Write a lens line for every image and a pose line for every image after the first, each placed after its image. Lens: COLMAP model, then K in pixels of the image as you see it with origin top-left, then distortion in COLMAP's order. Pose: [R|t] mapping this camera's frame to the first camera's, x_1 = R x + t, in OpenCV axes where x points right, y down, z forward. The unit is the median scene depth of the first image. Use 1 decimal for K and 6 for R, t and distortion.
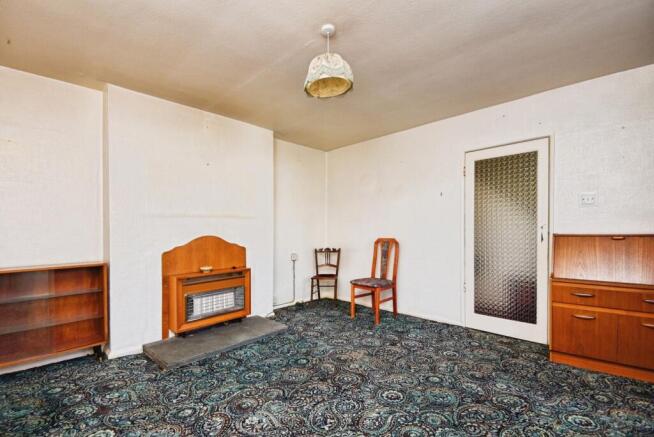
lens RADIAL K [[299.9, 0, 323.6], [0, 299.9, 220.1], [0, 0, 1]] dist [0.025438, -0.013455]
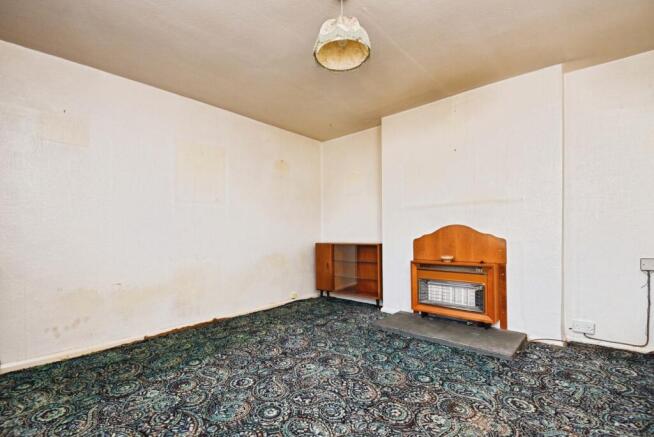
lens RADIAL K [[299.9, 0, 324.6], [0, 299.9, 224.8], [0, 0, 1]] dist [0.025438, -0.013455]
pose [[0.039573, -0.015866, -0.999091, 0.627119], [0.040519, 0.999077, -0.014261, 0.057707], [0.998395, -0.039918, 0.040179, 0.629595]]
